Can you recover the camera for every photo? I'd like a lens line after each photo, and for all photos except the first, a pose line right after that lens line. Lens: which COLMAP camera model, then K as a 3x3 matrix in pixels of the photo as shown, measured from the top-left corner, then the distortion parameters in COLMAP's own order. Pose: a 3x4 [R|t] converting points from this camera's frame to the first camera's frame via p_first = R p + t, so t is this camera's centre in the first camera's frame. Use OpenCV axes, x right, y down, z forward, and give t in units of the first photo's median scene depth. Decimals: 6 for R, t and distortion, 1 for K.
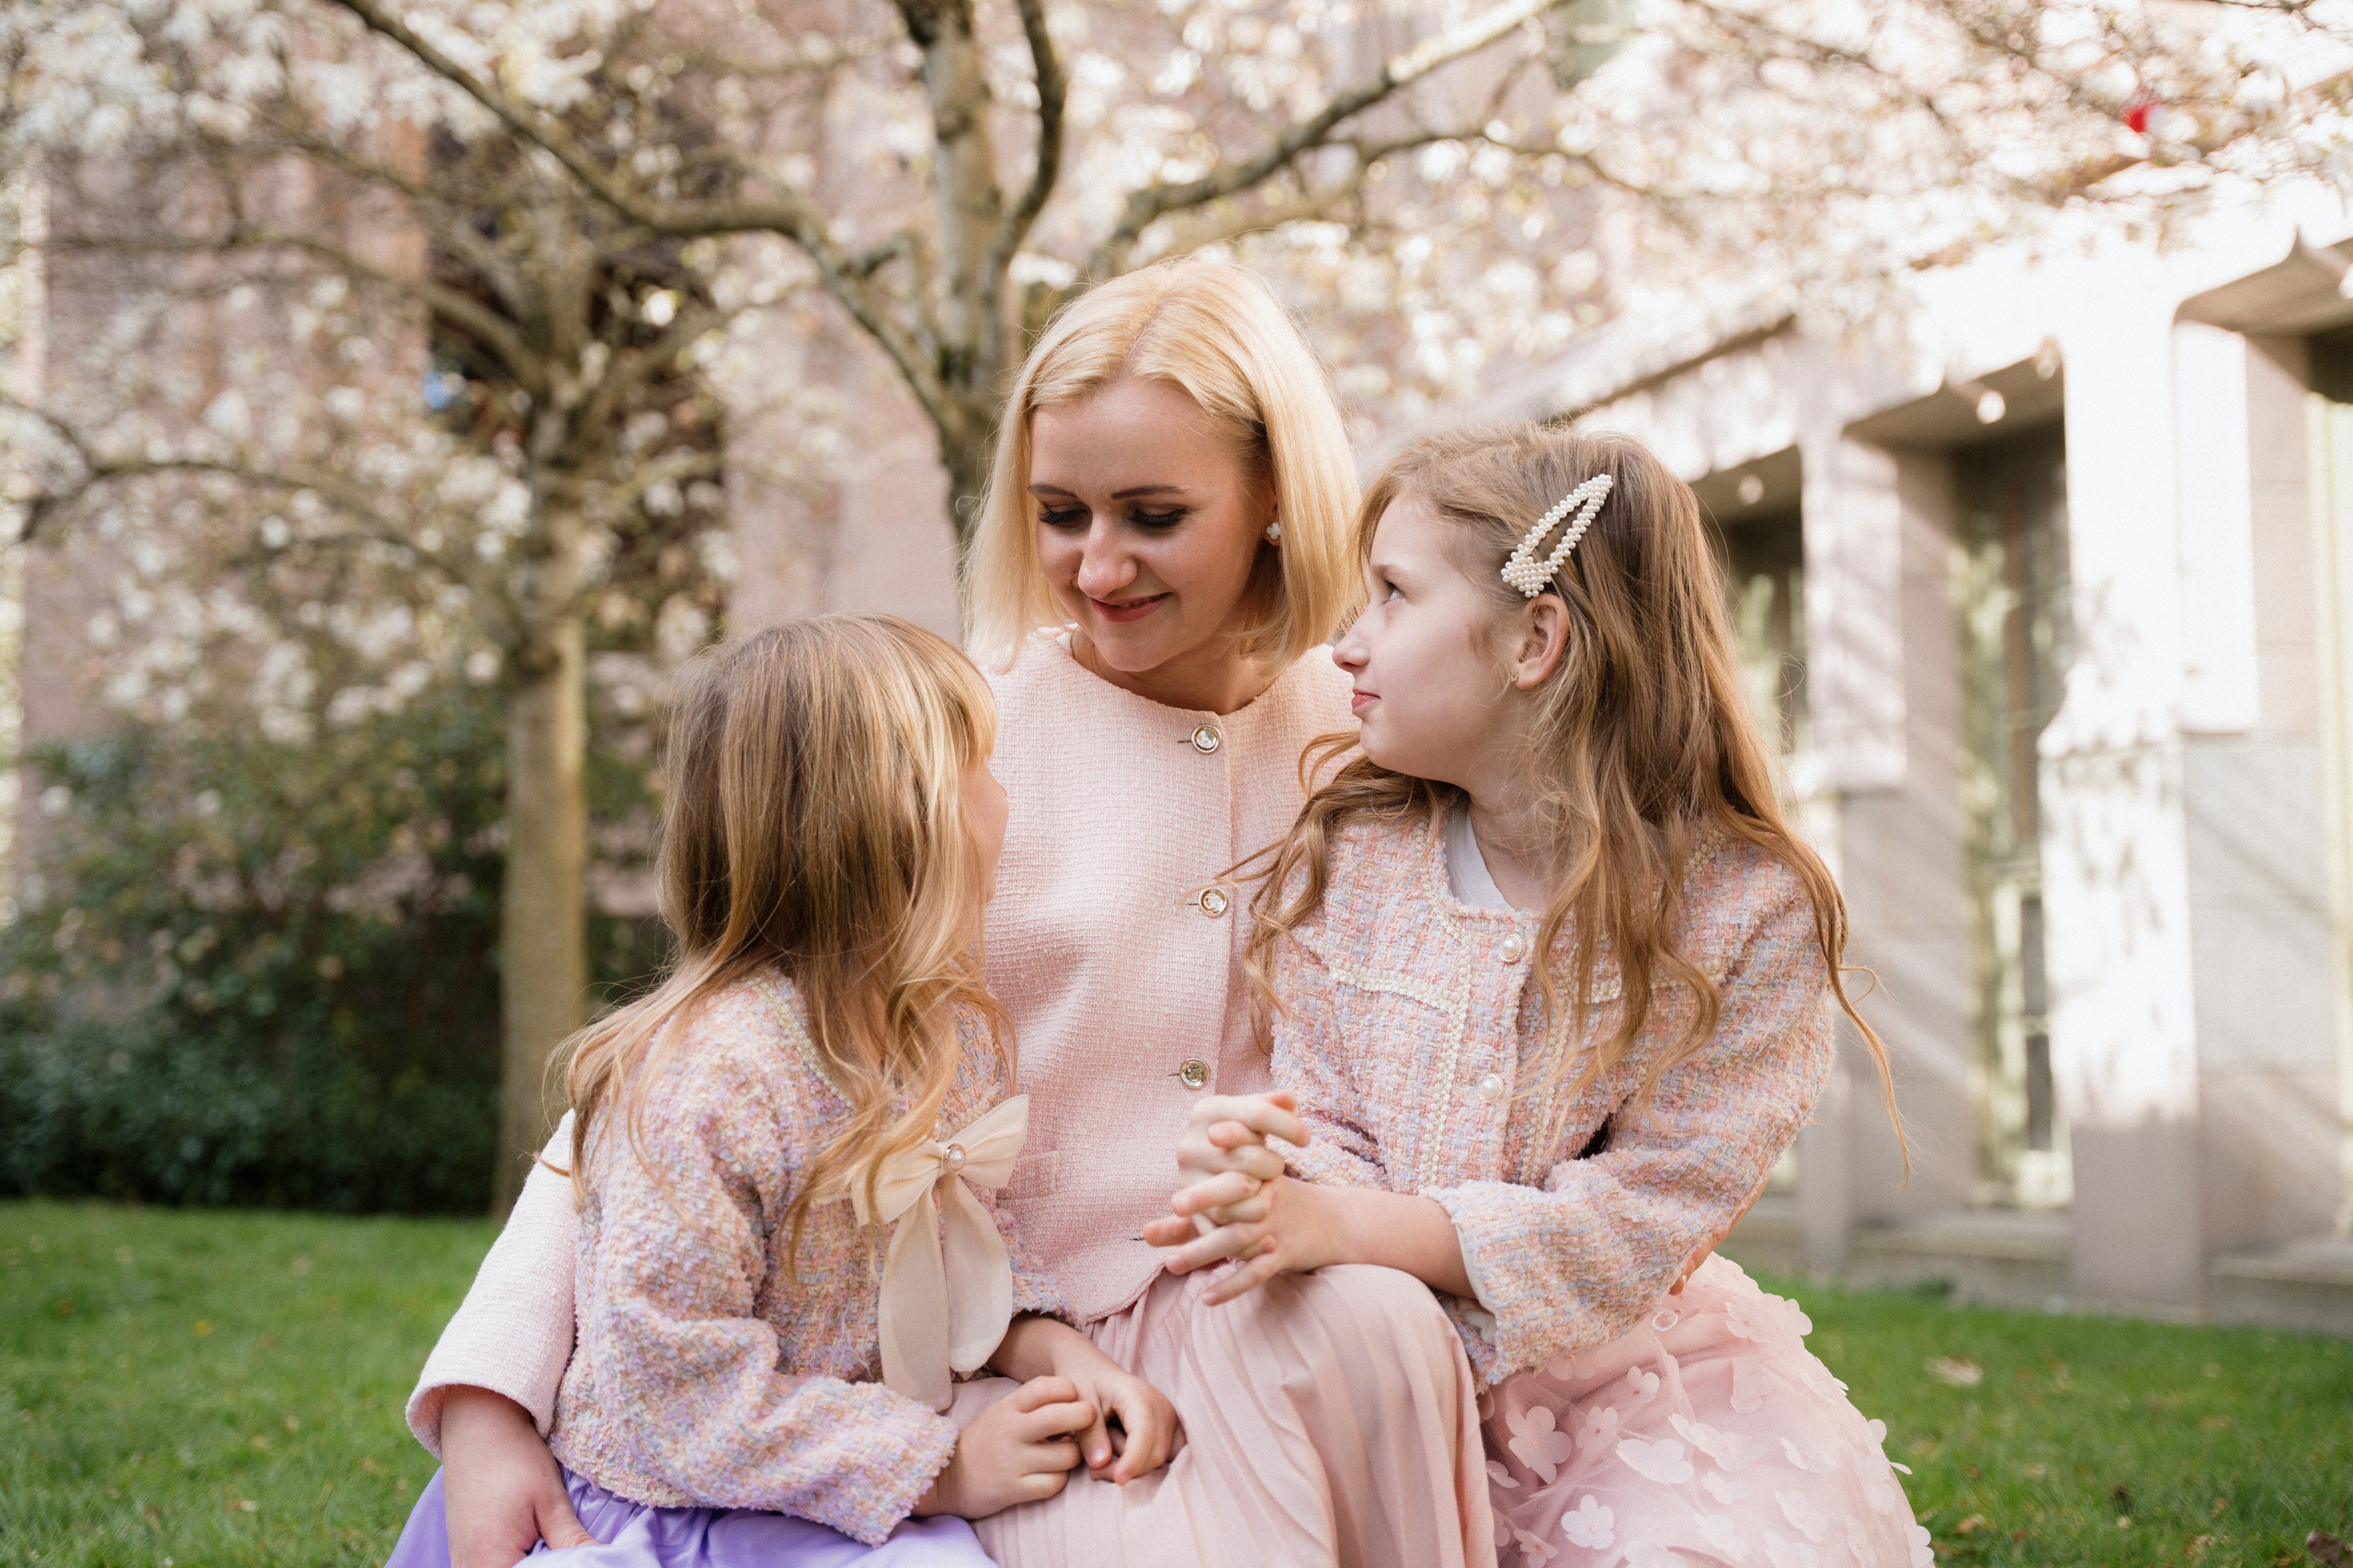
lens RADIAL K [[3504.9, 0, 1119.6], [0, 3504.9, 761.5], [0, 0, 1]] dist [0.090706, 0.000000]
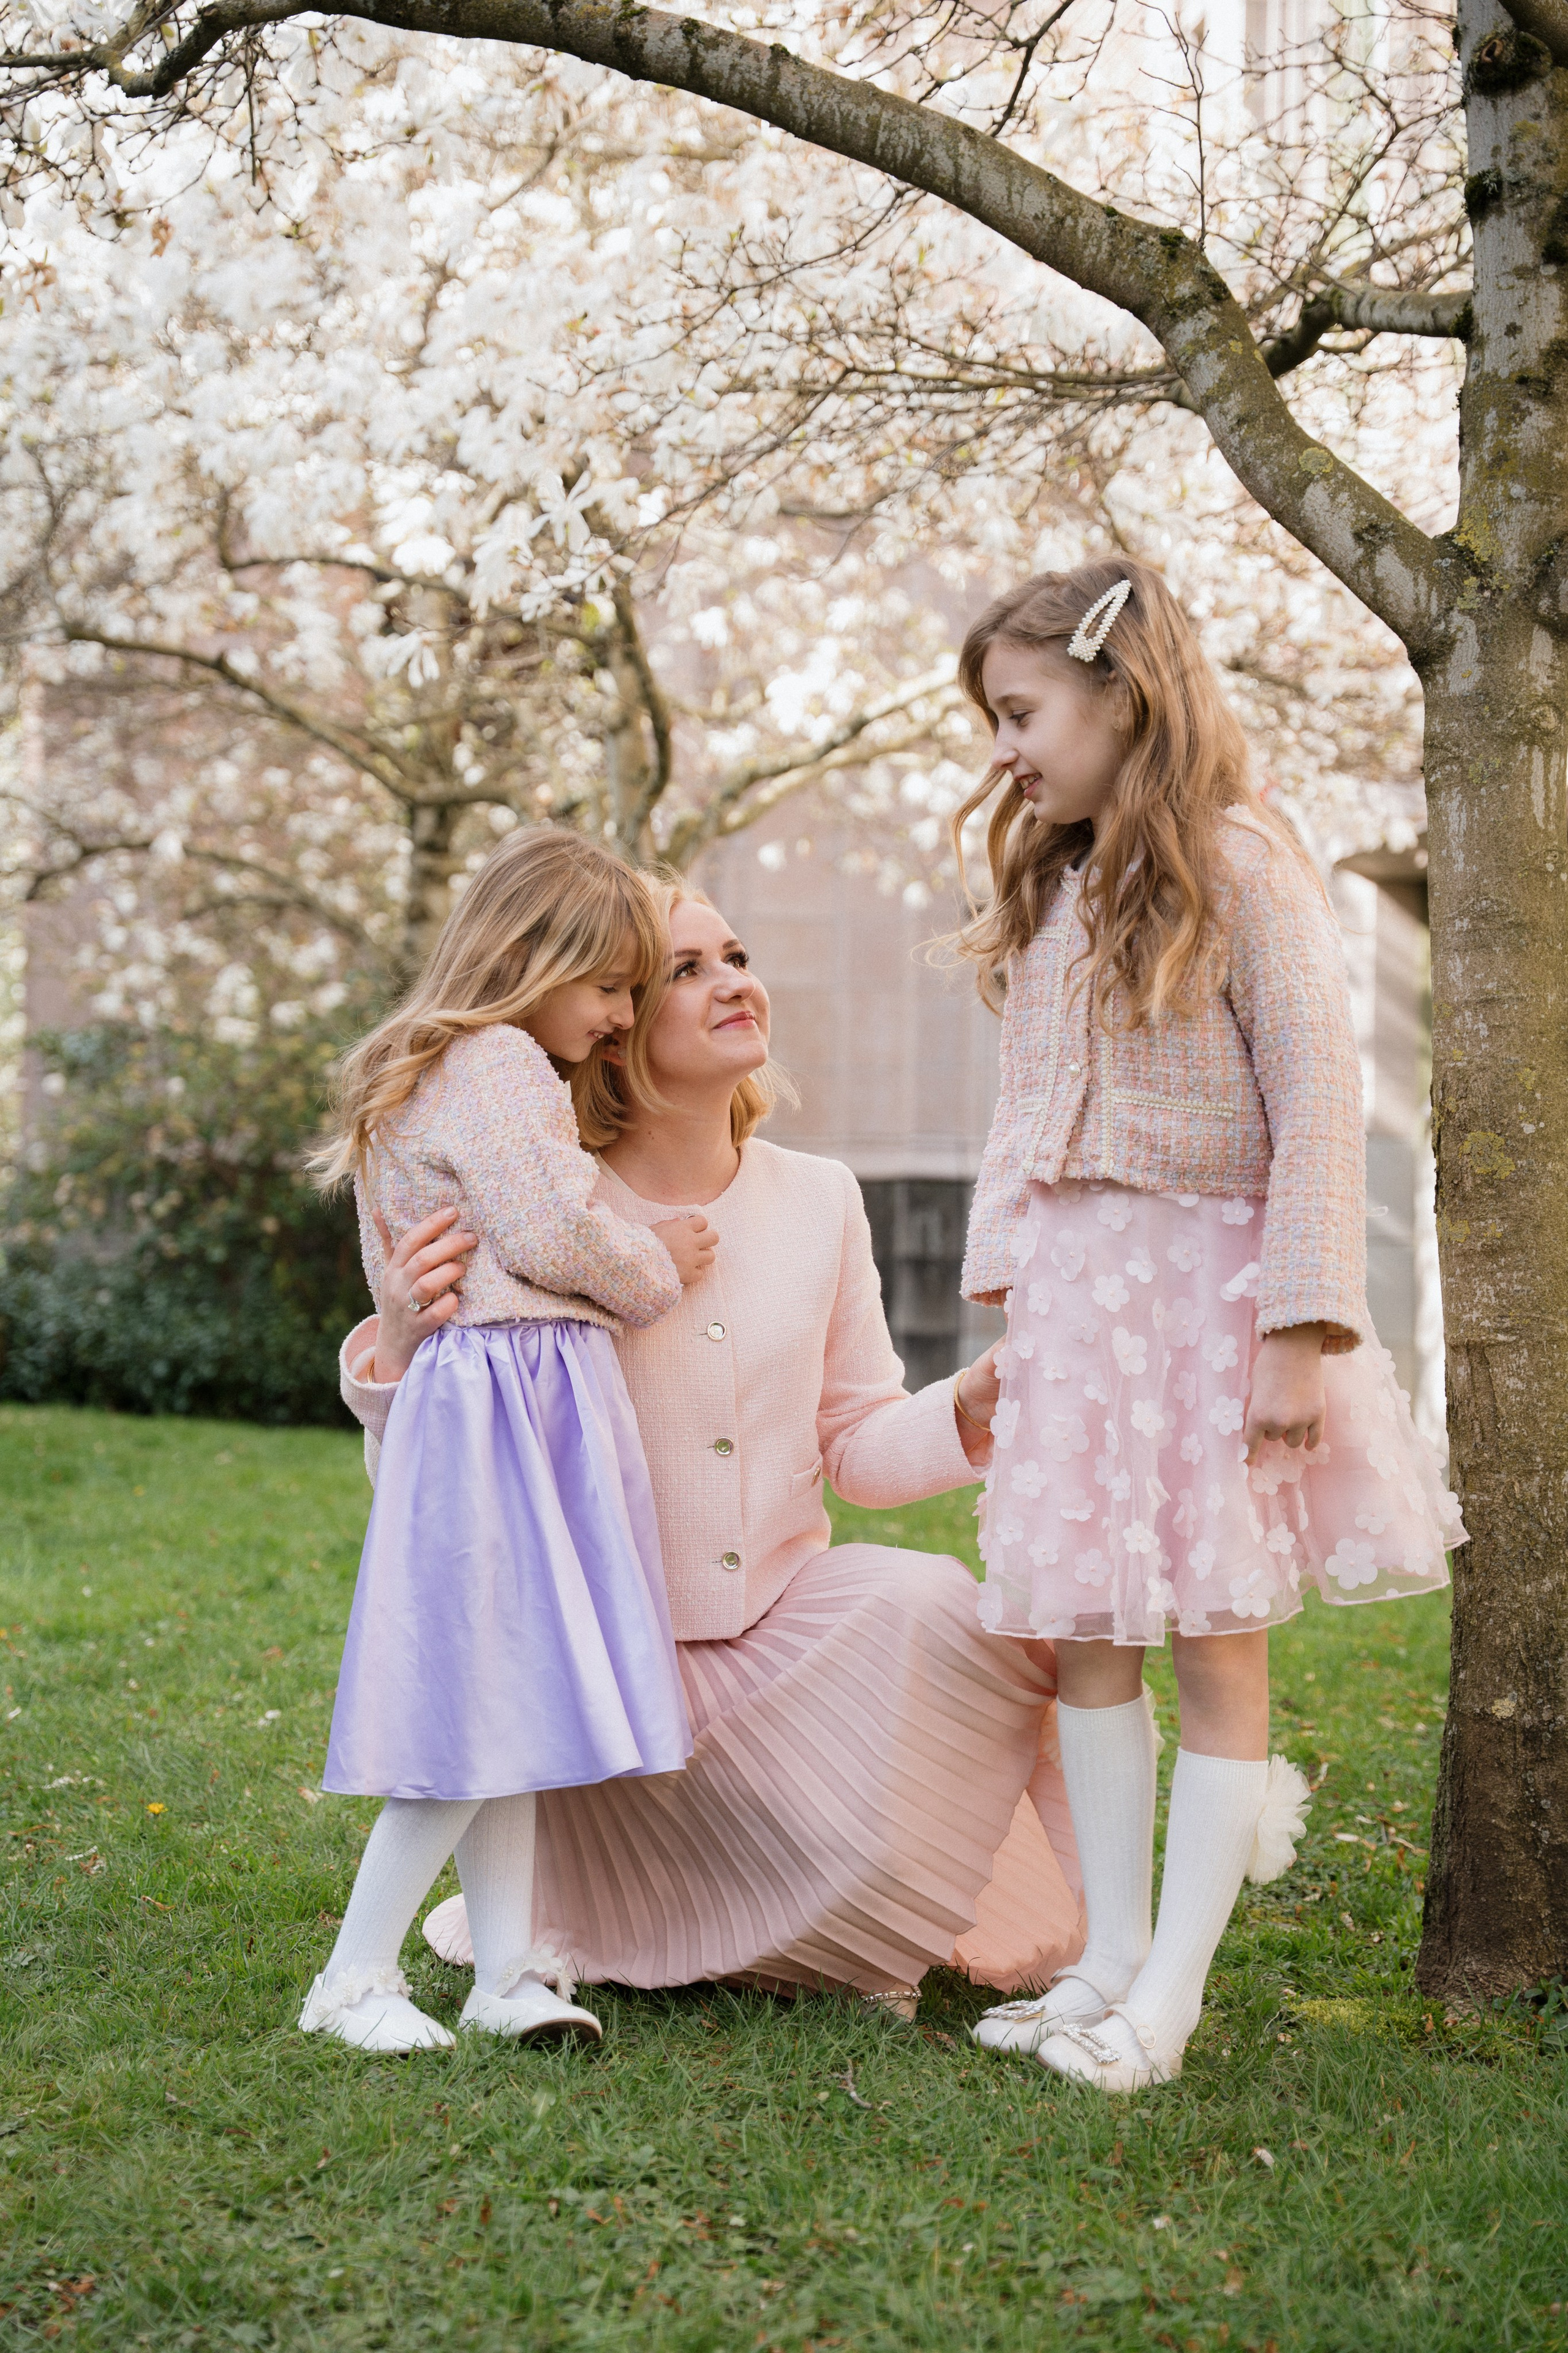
lens RADIAL K [[4067.8, 0, 774.8], [0, 4067.8, 1208.1], [0, 0, 1]] dist [0.199128, 0.000000]
pose [[0.992614, 0.020023, -0.119652, 0.122430], [-0.011939, 0.997621, 0.067900, -0.046890], [0.120727, -0.065970, 0.990491, -0.394211]]
